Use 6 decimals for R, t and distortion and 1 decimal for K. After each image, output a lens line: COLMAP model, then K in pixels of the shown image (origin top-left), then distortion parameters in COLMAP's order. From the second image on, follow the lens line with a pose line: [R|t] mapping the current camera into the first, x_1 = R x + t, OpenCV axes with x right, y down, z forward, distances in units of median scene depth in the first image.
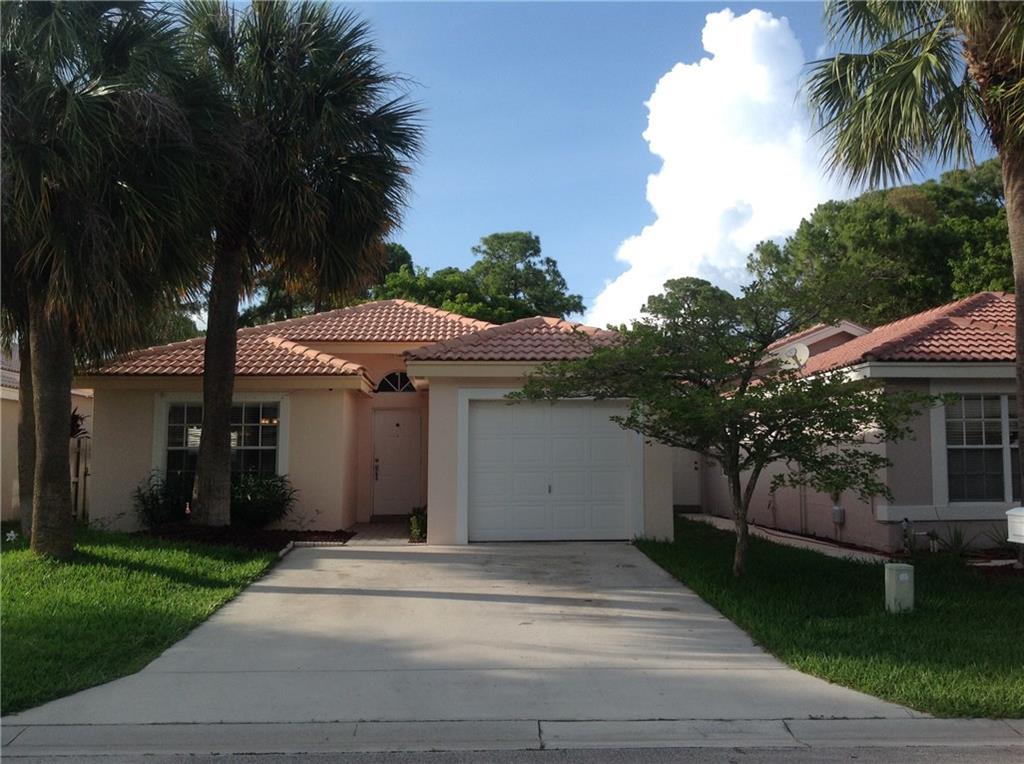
lens RADIAL K [[968.0, 0, 502.3], [0, 968.0, 386.0], [0, 0, 1]] dist [0.148710, -0.300905]
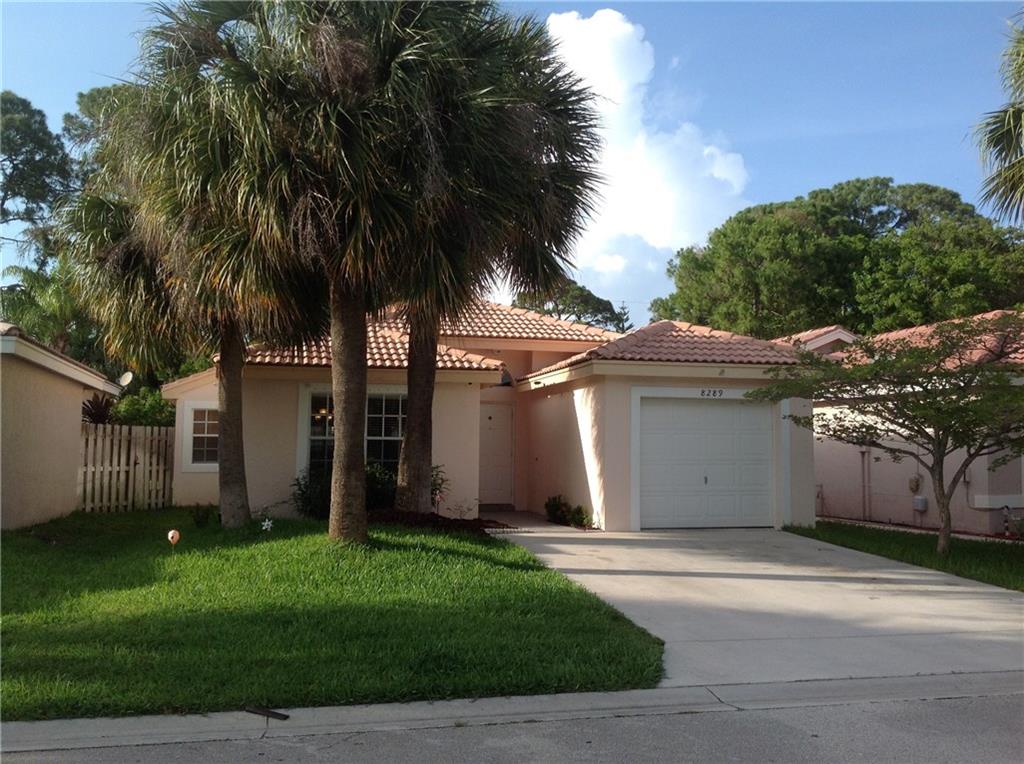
lens RADIAL K [[968.0, 0, 502.3], [0, 968.0, 386.0], [0, 0, 1]] dist [0.148710, -0.300905]
pose [[0.981276, 0.021038, 0.191454, -0.255356], [-0.022843, 0.999713, 0.007226, -0.001491], [-0.191247, -0.011464, 0.981475, -0.018960]]
